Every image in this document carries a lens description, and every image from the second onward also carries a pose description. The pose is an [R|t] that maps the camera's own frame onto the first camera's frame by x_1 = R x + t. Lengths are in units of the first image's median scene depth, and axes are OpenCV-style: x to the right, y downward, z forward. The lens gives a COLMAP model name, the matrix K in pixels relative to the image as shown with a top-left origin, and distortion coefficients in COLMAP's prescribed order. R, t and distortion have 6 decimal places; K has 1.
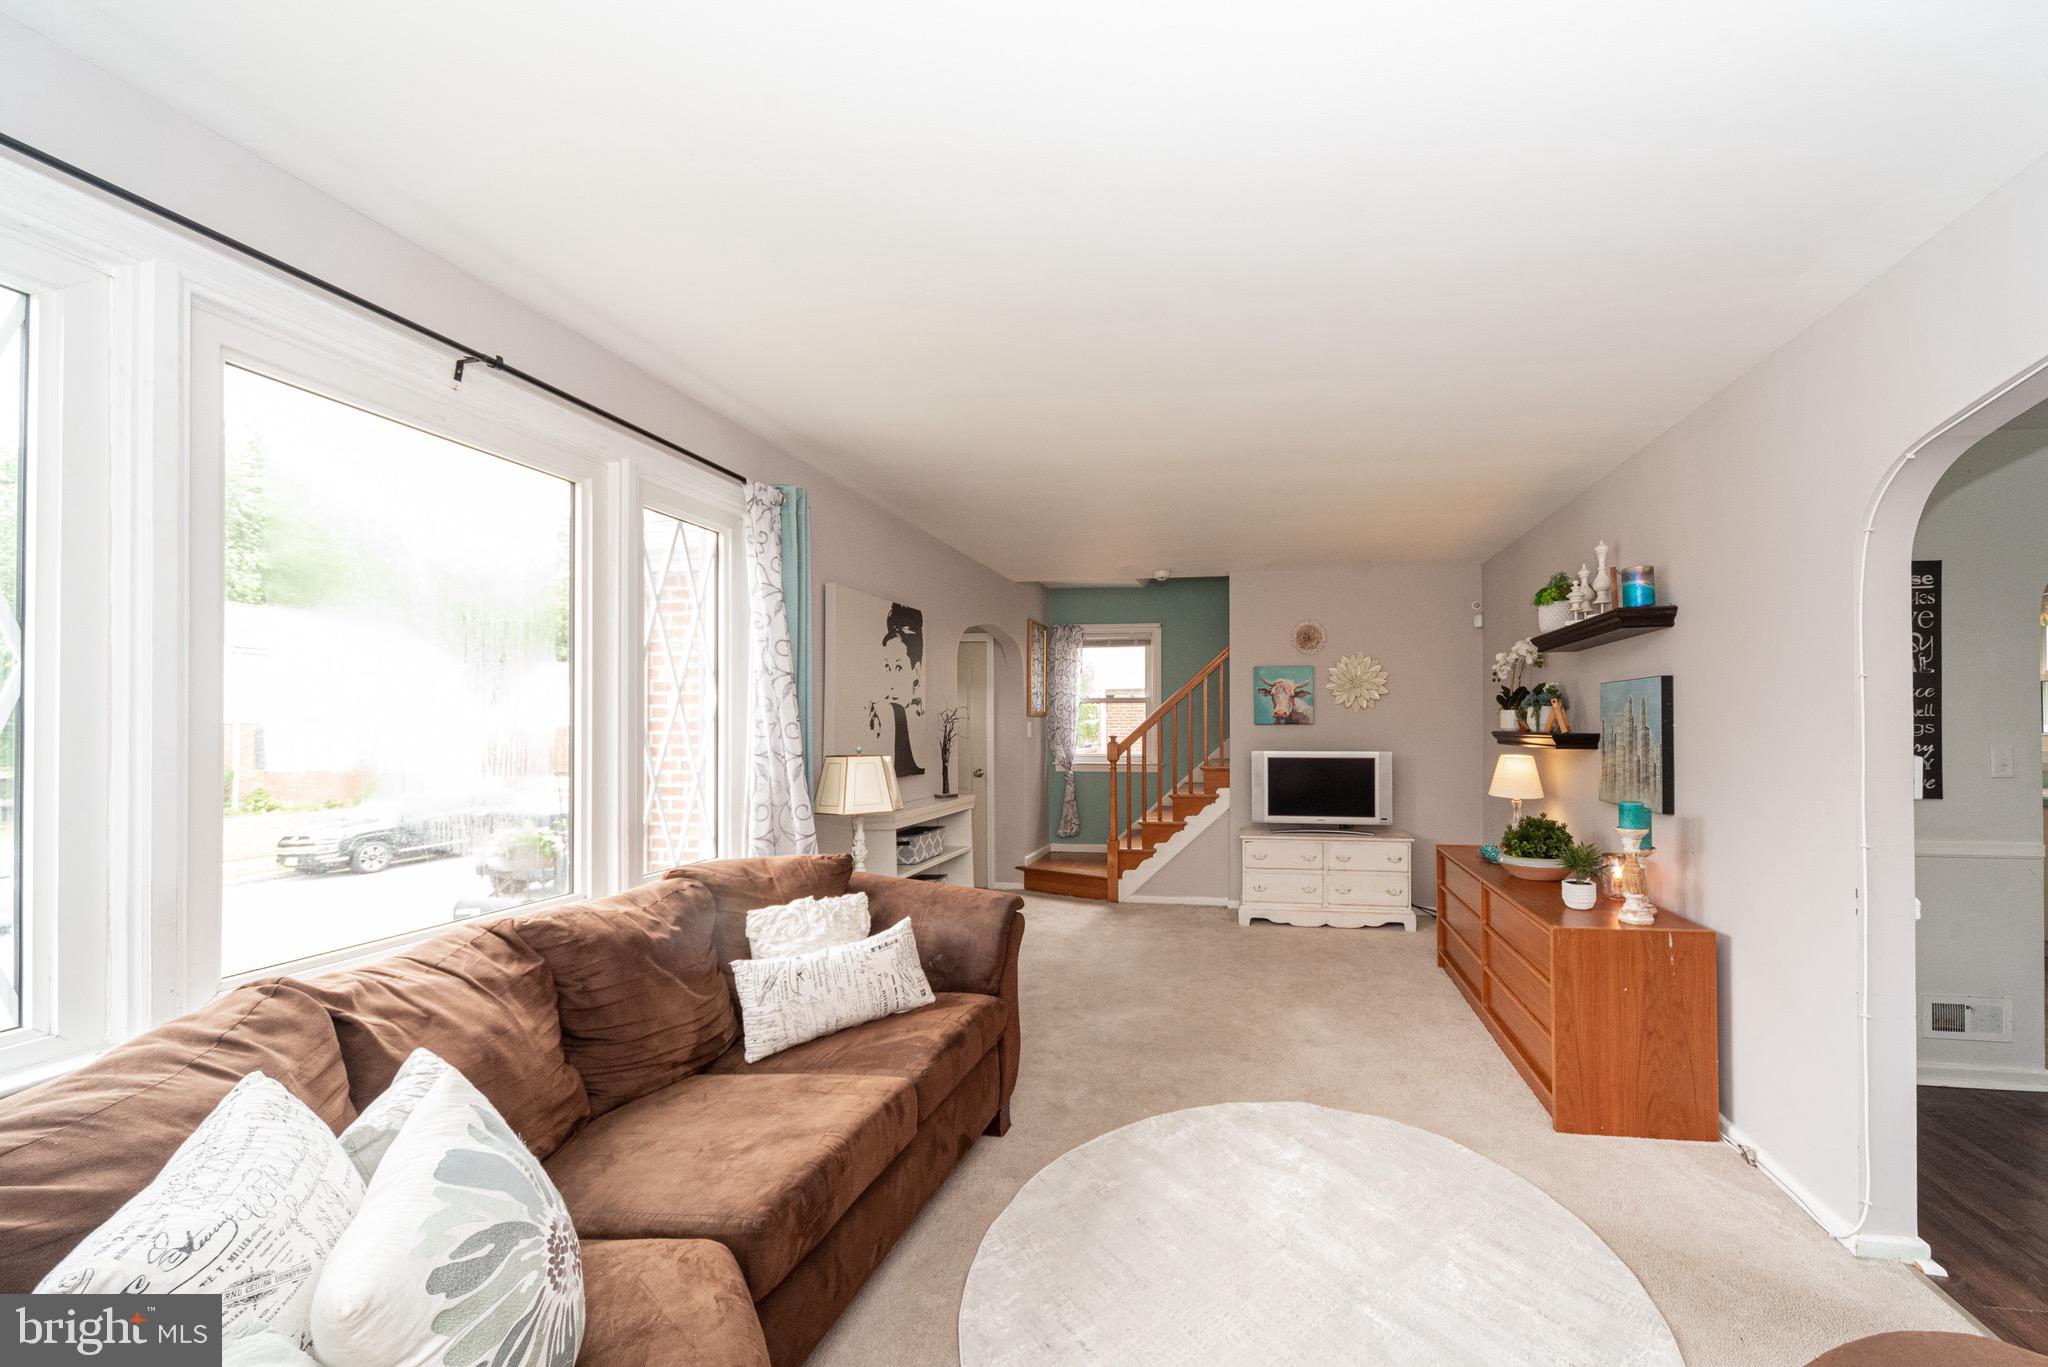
lens RADIAL K [[756.5, 0, 1122.3], [0, 756.5, 718.3], [0, 0, 1]] dist [0.000085, -0.000088]
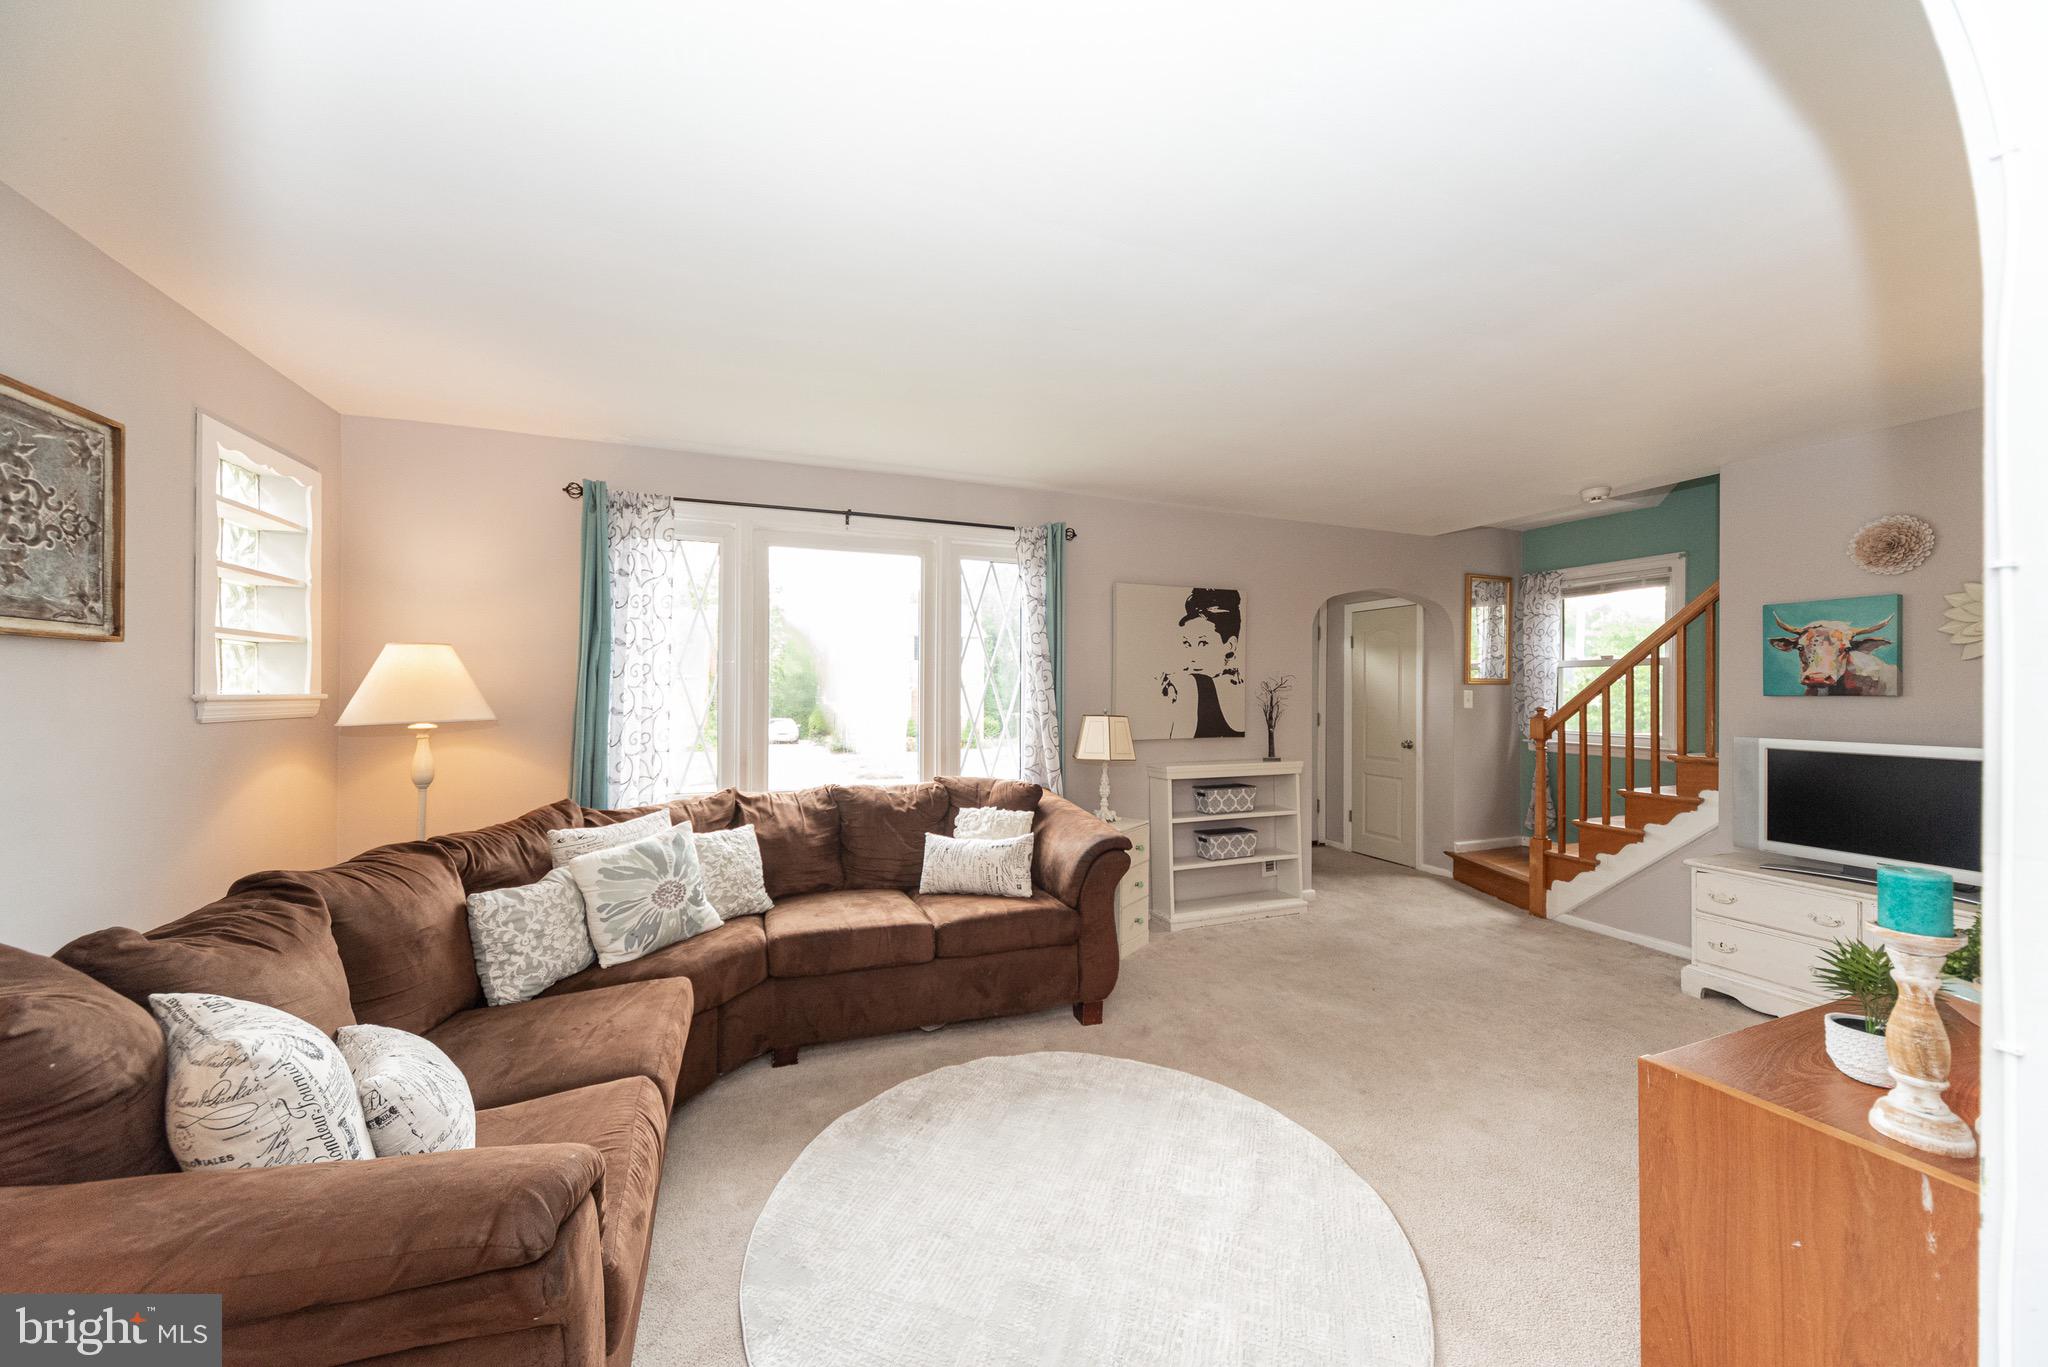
lens RADIAL K [[722.3, 0, 1042.8], [0, 722.3, 690.6], [0, 0, 1]] dist [-0.001167, 0.000374]
pose [[0.502523, 0.003413, -0.864557, 0.407010], [0.000734, 0.999990, 0.004375, 0.000717], [0.864564, -0.002834, 0.502515, 0.174057]]
